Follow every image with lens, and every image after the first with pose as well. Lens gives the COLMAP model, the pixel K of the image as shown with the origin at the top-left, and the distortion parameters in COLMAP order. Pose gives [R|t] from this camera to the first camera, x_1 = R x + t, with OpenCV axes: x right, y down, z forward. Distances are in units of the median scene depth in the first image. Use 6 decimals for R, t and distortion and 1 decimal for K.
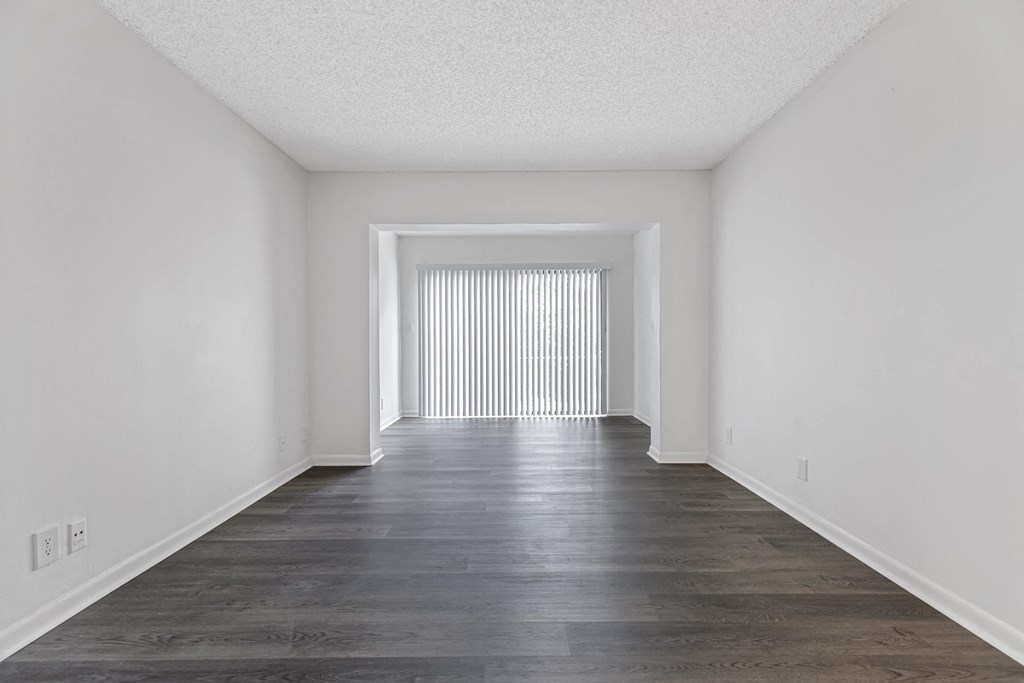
lens RADIAL K [[465.7, 0, 511.0], [0, 465.7, 342.1], [0, 0, 1]] dist [0.005223, 0.000372]
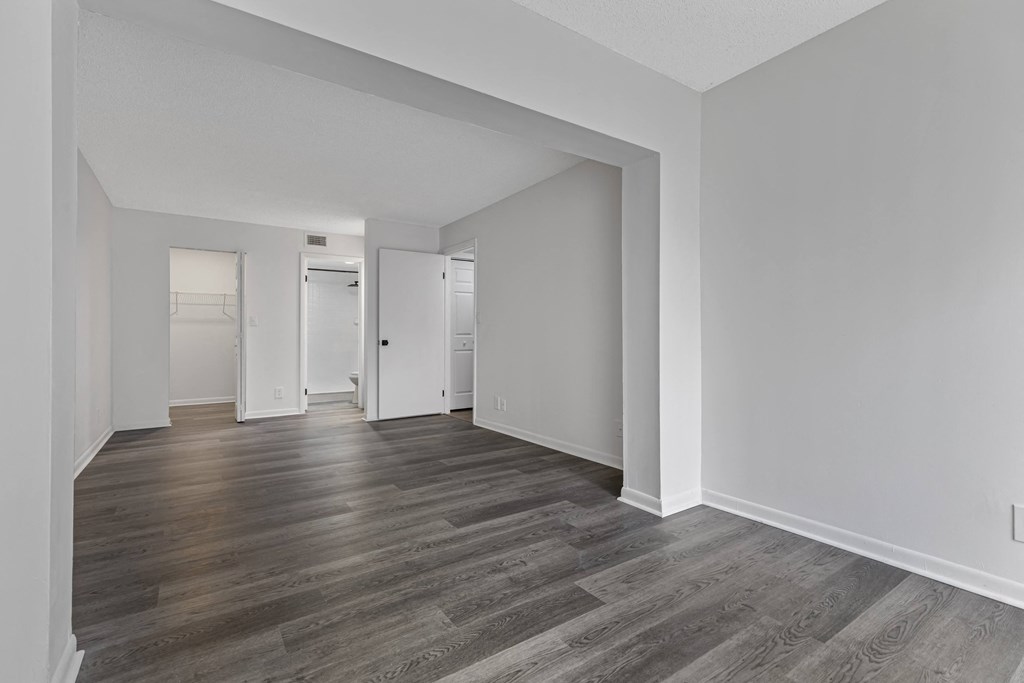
lens RADIAL K [[465.7, 0, 515.2], [0, 465.7, 338.1], [0, 0, 1]] dist [0.005223, 0.000372]
pose [[-0.823842, -0.003243, -0.566810, 0.302701], [-0.002644, 0.999995, -0.001878, 0.016817], [0.566813, -0.000049, -0.823846, 1.840015]]
